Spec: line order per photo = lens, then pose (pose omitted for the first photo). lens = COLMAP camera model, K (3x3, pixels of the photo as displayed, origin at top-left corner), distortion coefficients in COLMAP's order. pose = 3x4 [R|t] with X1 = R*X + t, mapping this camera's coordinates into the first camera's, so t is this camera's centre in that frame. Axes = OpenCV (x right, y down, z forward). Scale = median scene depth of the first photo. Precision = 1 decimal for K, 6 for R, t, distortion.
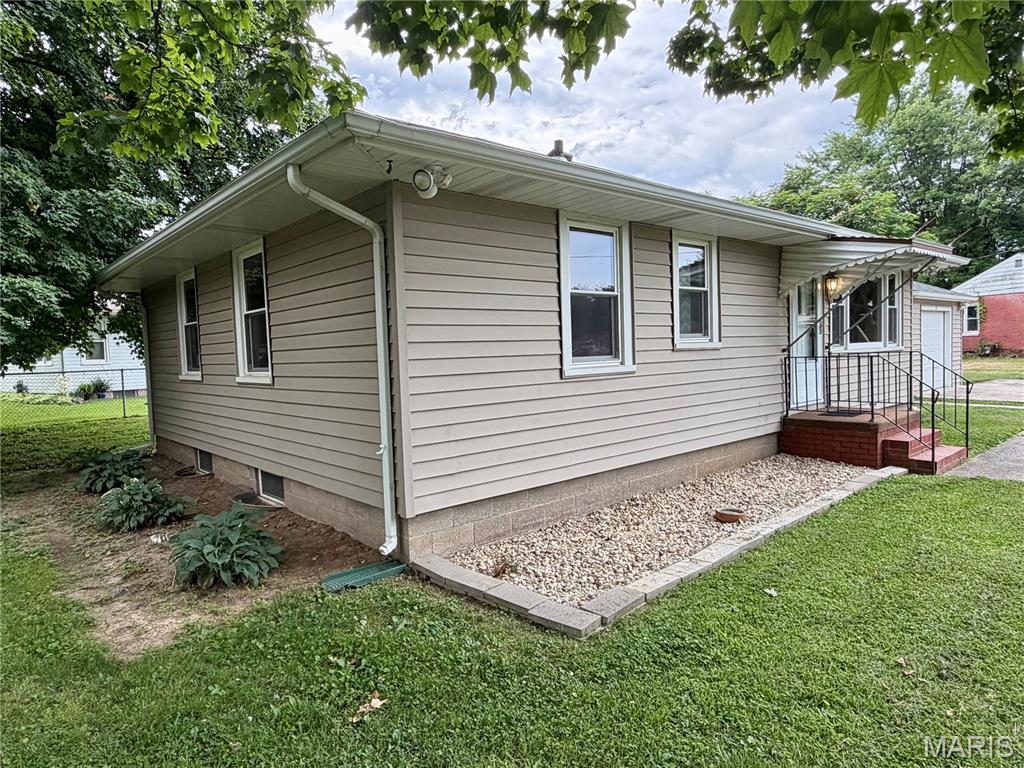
lens RADIAL K [[637.1, 0, 513.5], [0, 637.1, 383.8], [0, 0, 1]] dist [-0.003003, -0.000413]
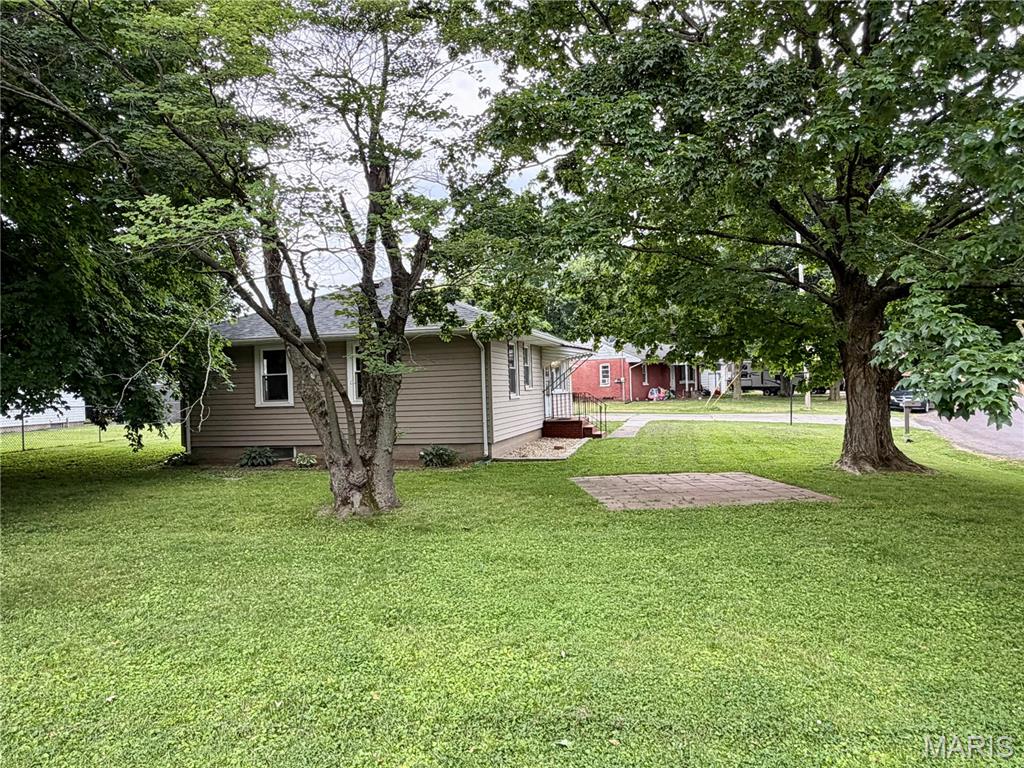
lens RADIAL K [[685.0, 0, 511.3], [0, 685.0, 383.9], [0, 0, 1]] dist [0.000399, 0.000011]
pose [[0.825997, 0.005988, 0.563643, -1.149126], [0.043531, 0.996280, -0.074377, 0.105993], [-0.561991, 0.085971, 0.822663, -1.046291]]
